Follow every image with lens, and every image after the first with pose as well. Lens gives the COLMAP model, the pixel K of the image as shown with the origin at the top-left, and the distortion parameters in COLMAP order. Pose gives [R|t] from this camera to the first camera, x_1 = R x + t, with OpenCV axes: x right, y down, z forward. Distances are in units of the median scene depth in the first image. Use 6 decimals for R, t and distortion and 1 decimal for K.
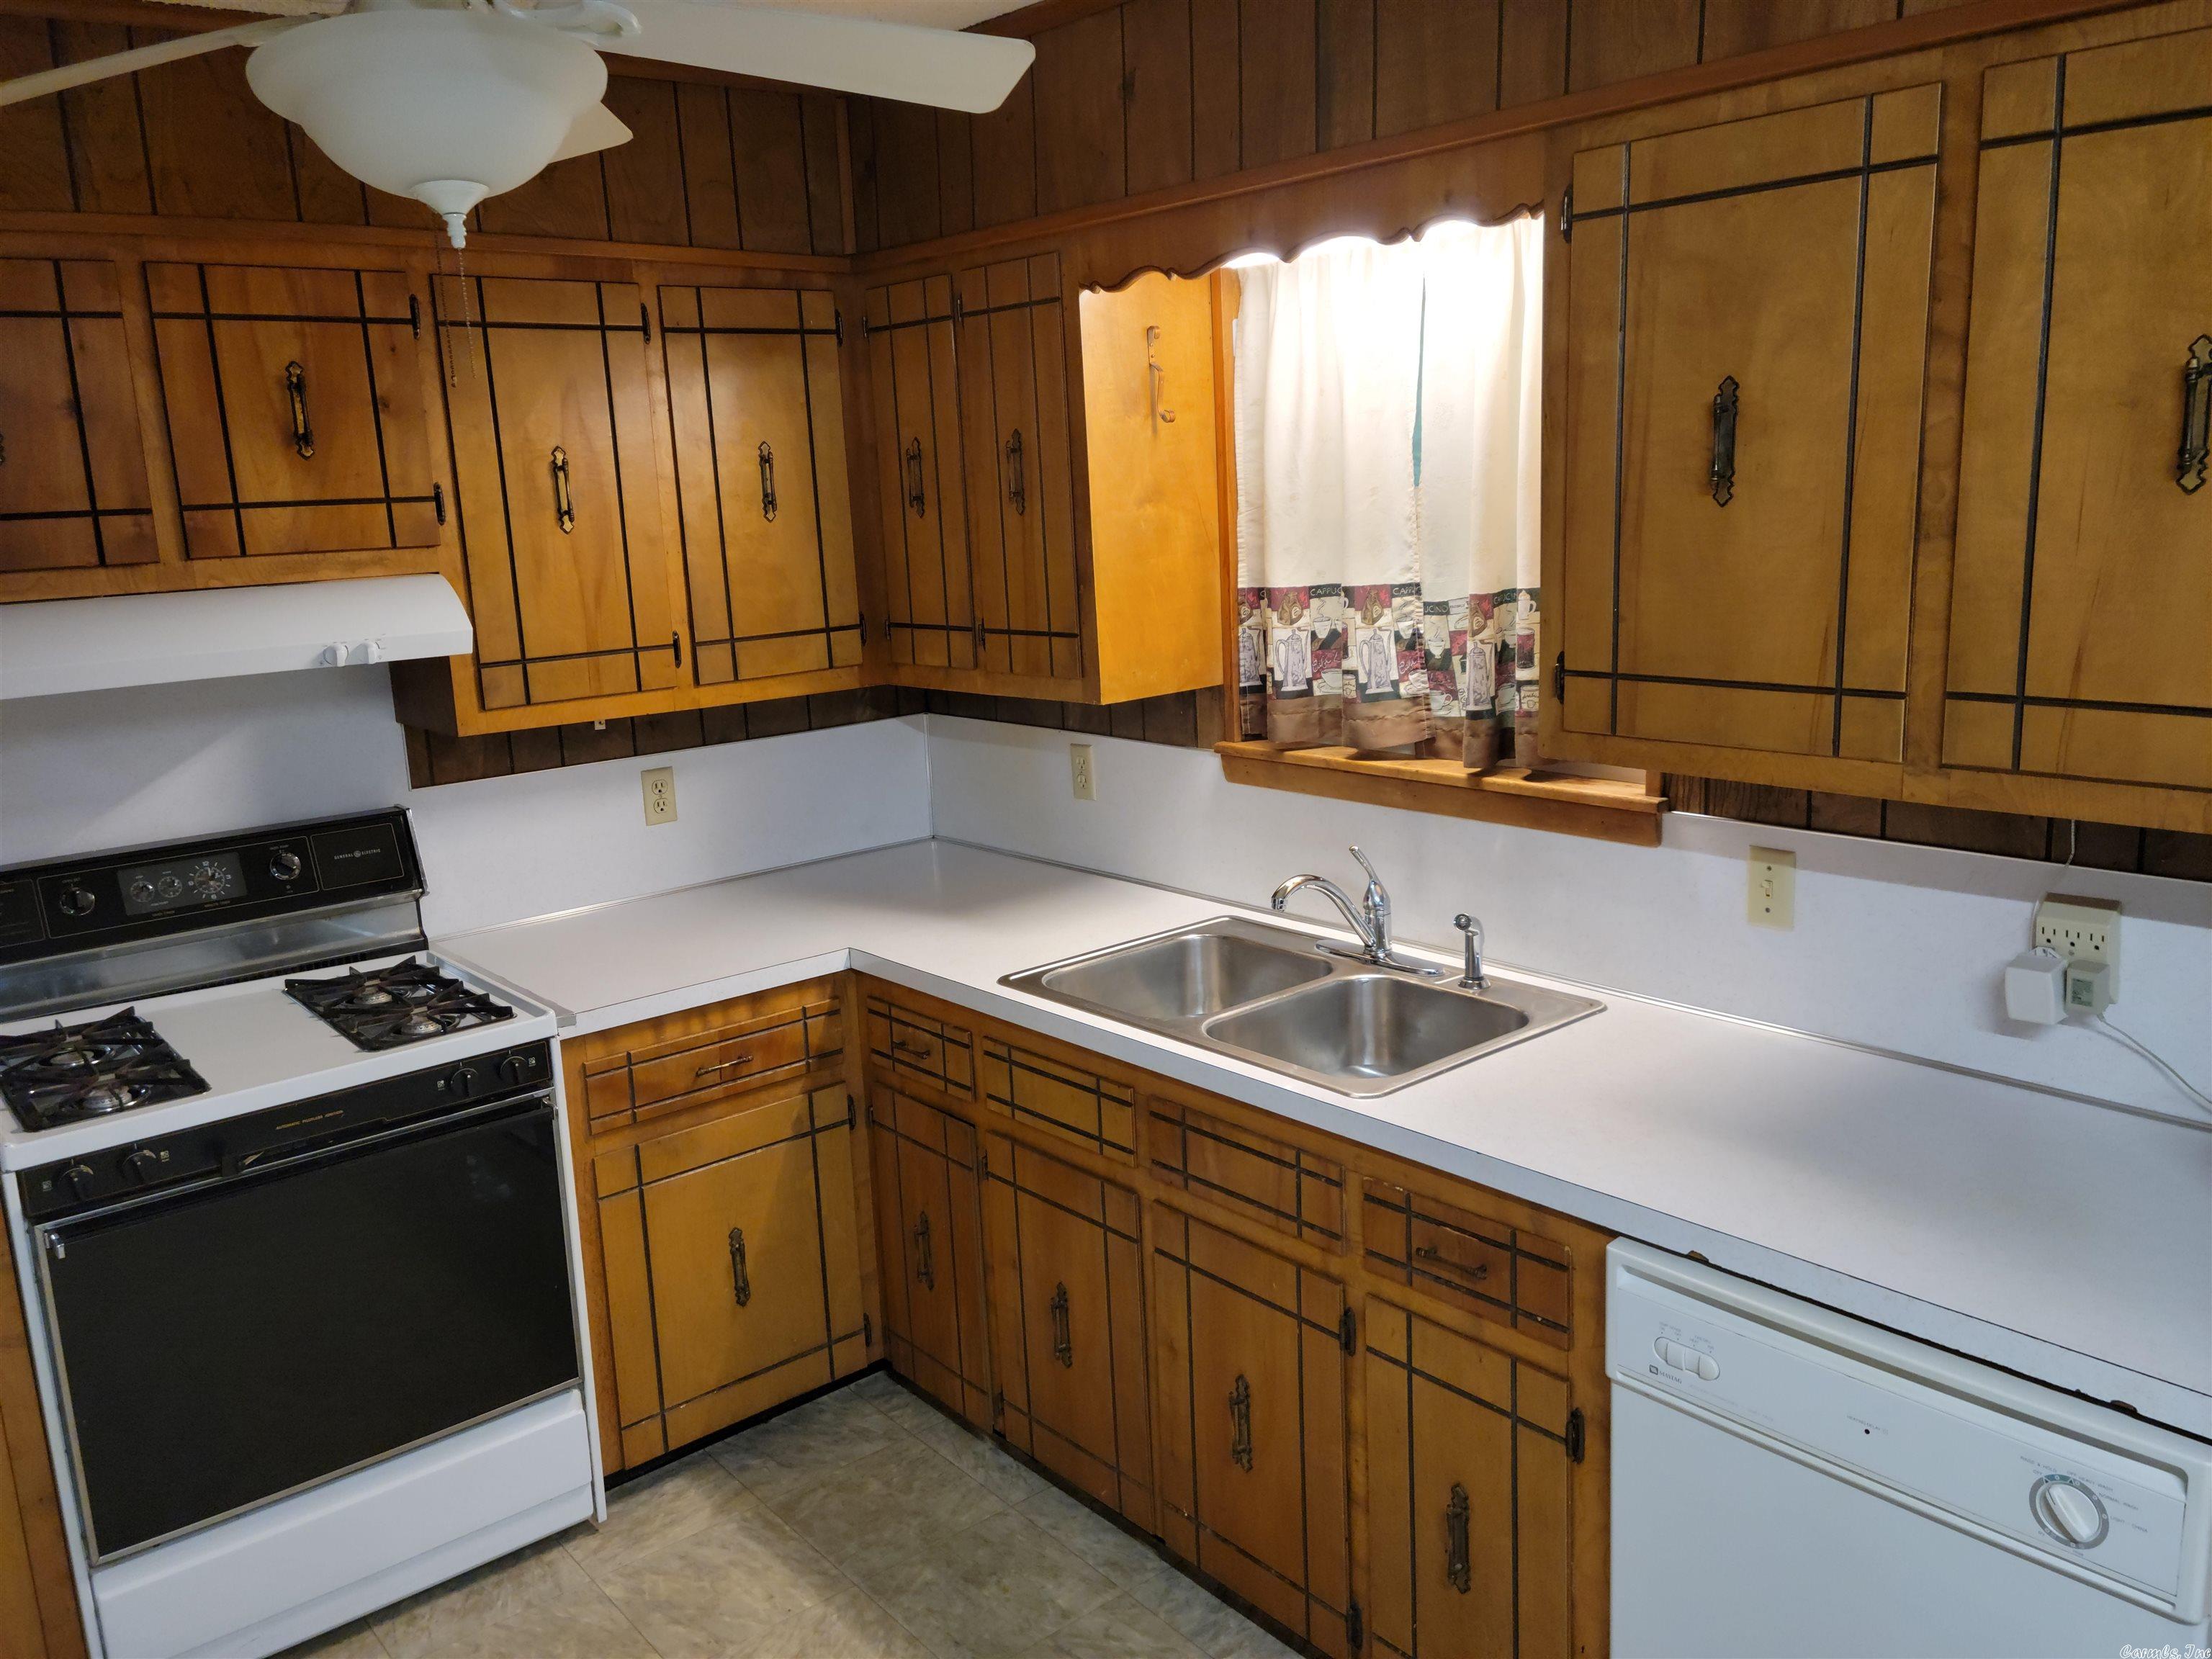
lens RADIAL K [[1755.7, 0, 1108.0], [0, 1755.7, 809.7], [0, 0, 1]] dist [0.086069, -0.079249]
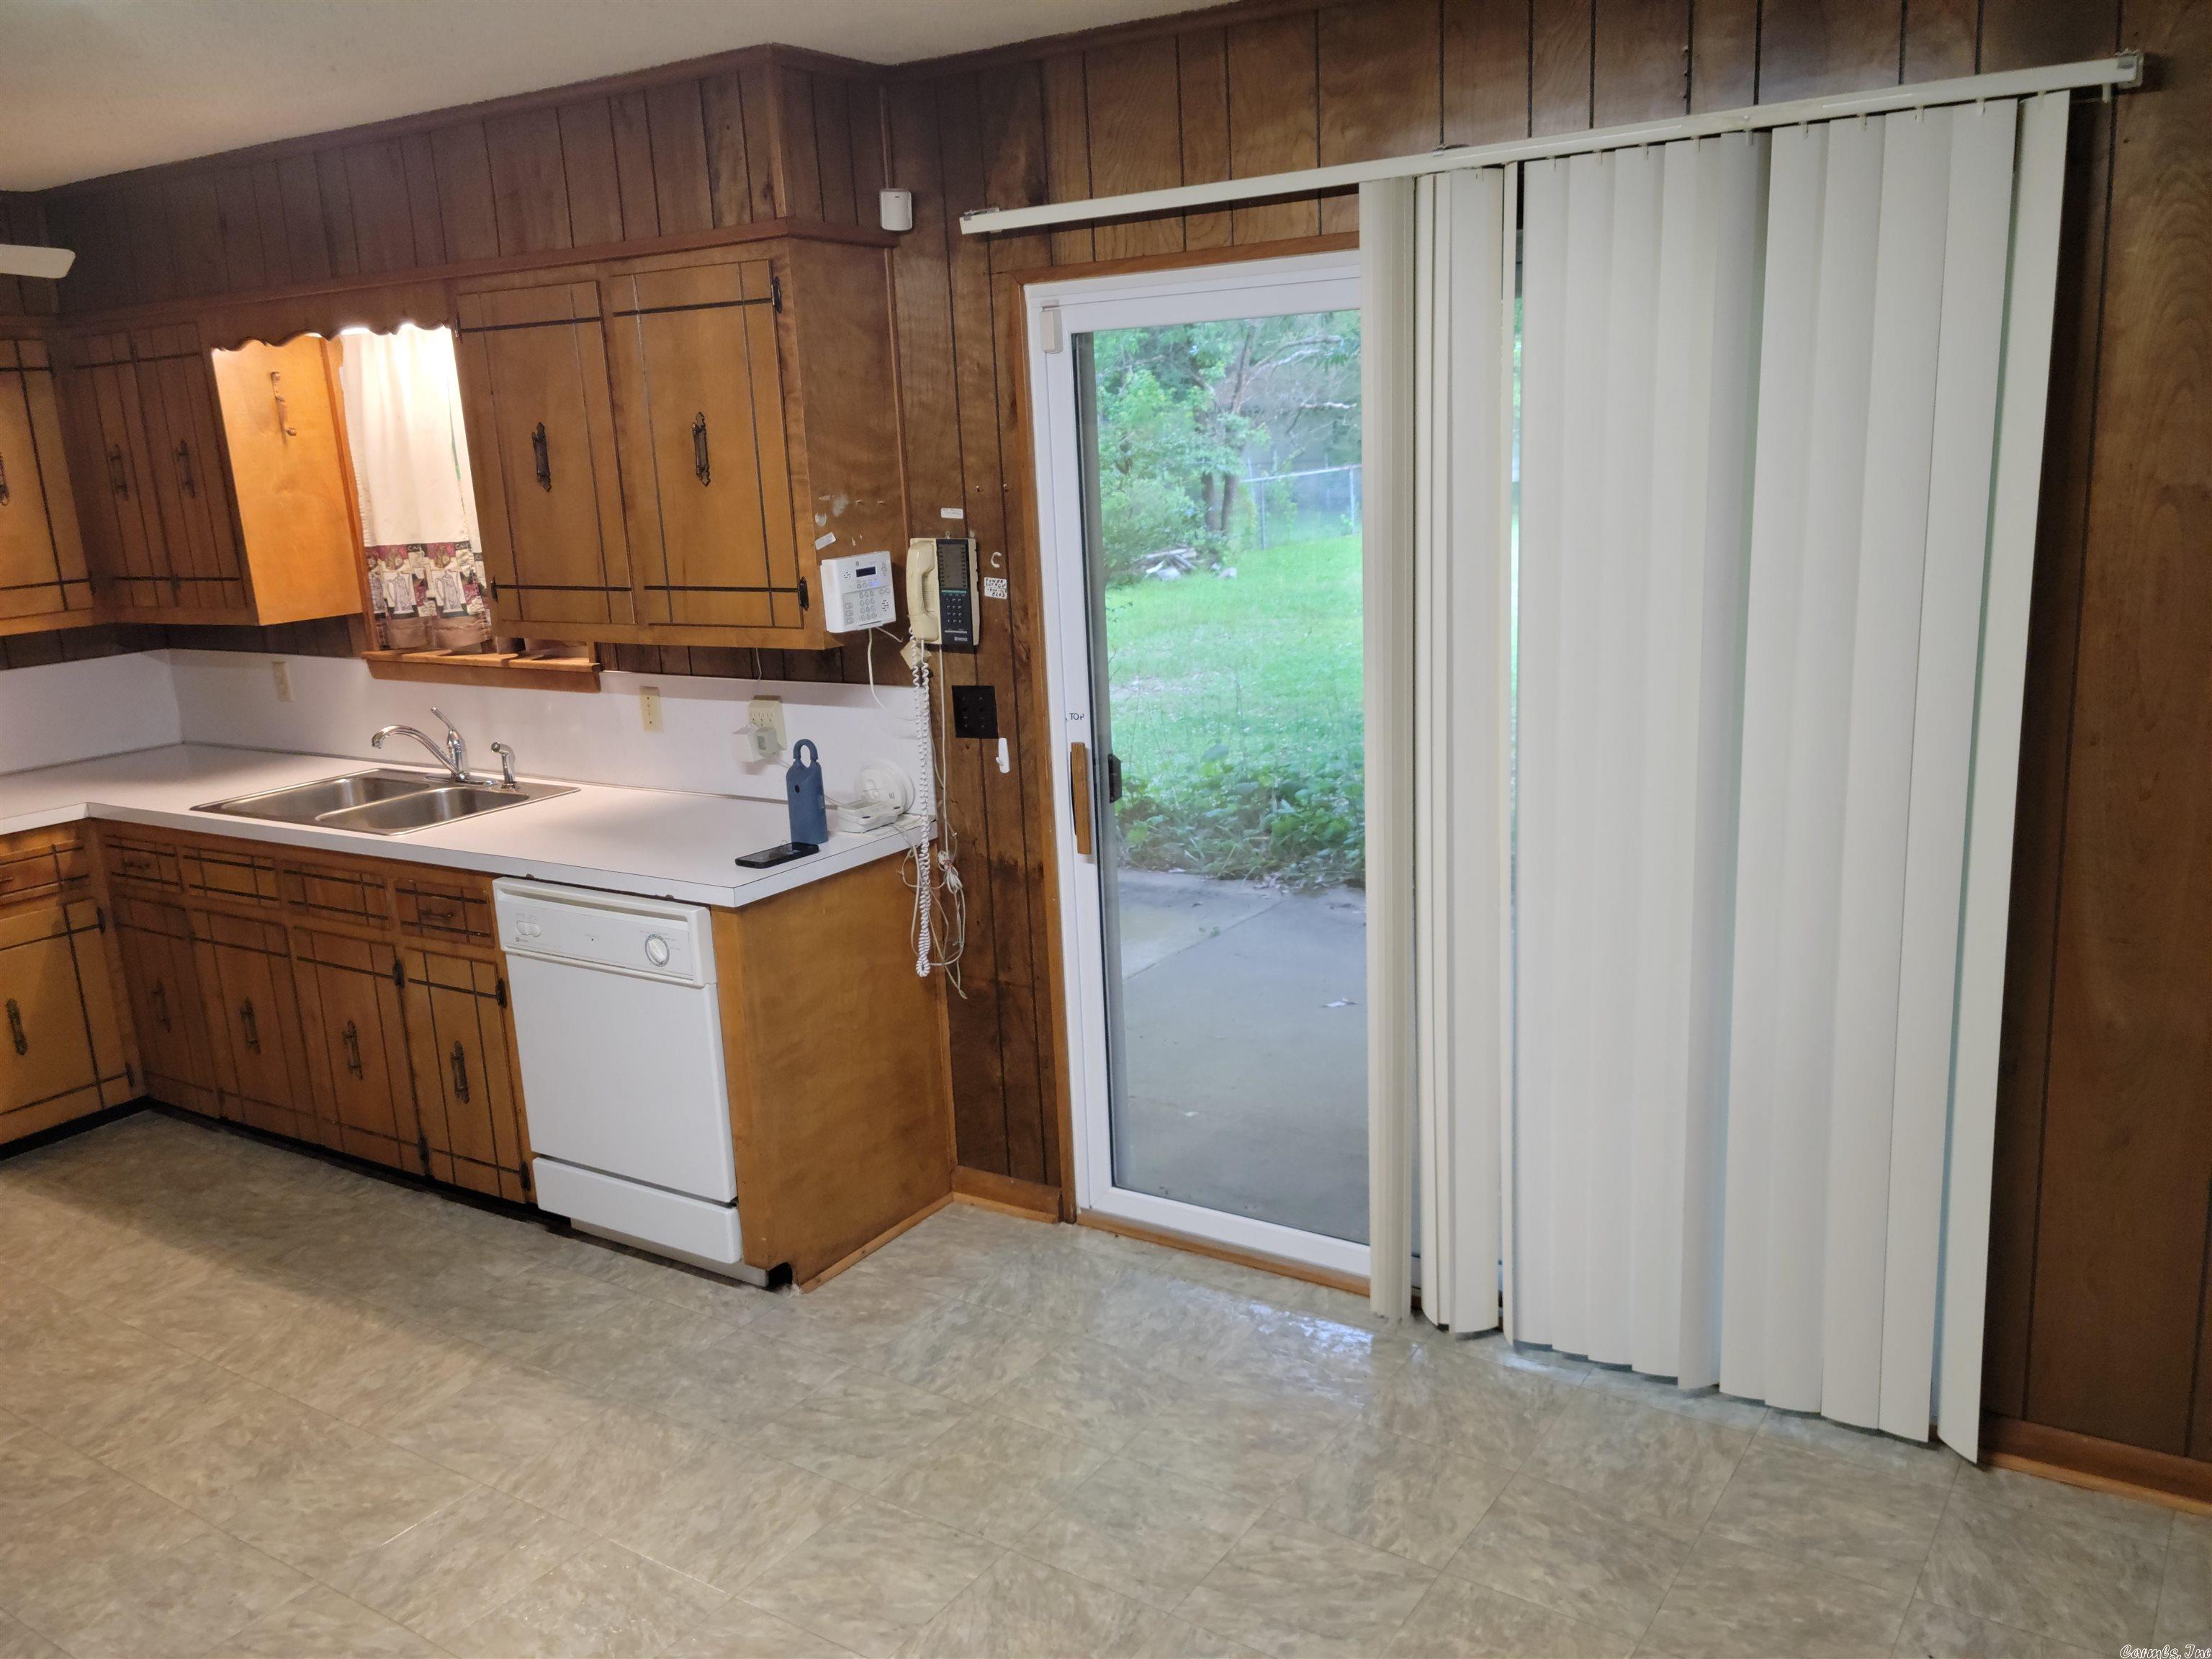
lens RADIAL K [[1755.7, 0, 1116.7], [0, 1755.7, 843.5], [0, 0, 1]] dist [0.086069, -0.079249]
pose [[0.957039, -0.065965, 0.282357, 0.262121], [0.059194, 0.997719, 0.032453, 0.123898], [-0.283854, -0.014344, 0.958760, -0.690201]]
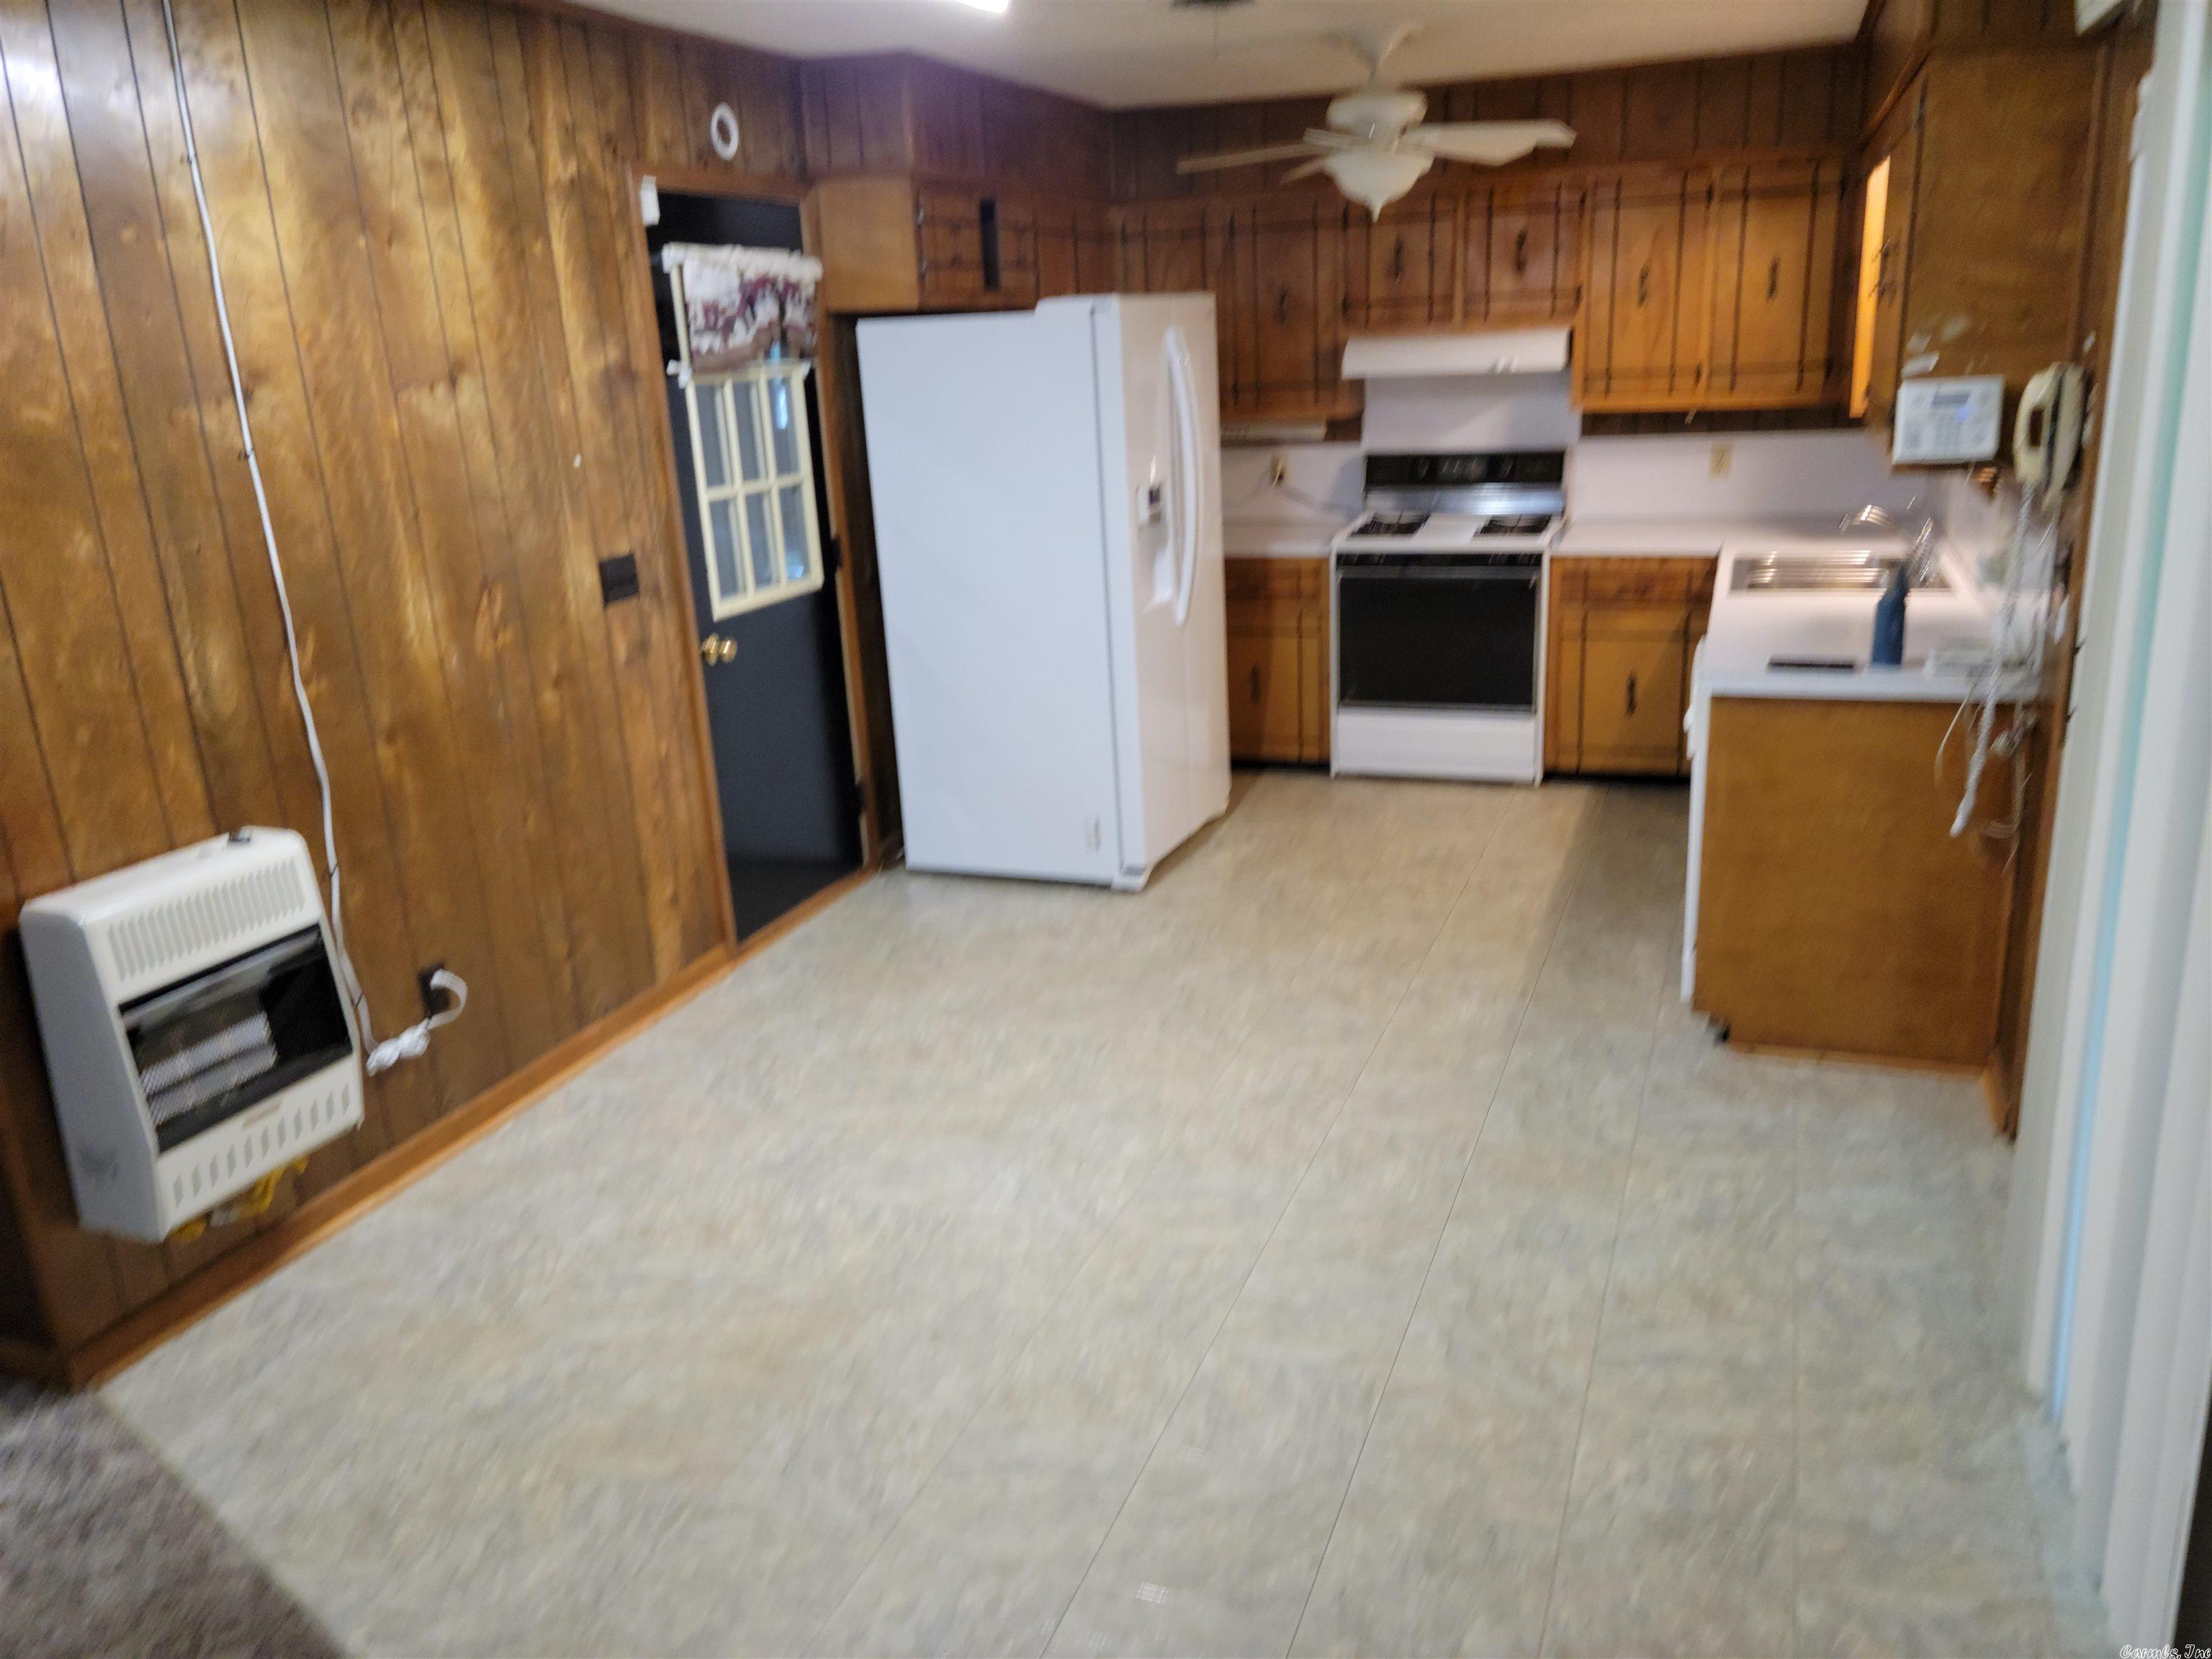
lens RADIAL K [[1755.7, 0, 1073.9], [0, 1755.7, 826.6], [0, 0, 1]] dist [0.086069, -0.079249]
pose [[0.491869, 0.260638, -0.830742, 1.259496], [-0.145227, 0.965336, 0.216878, 0.067061], [0.858472, 0.013971, 0.512671, -0.587427]]
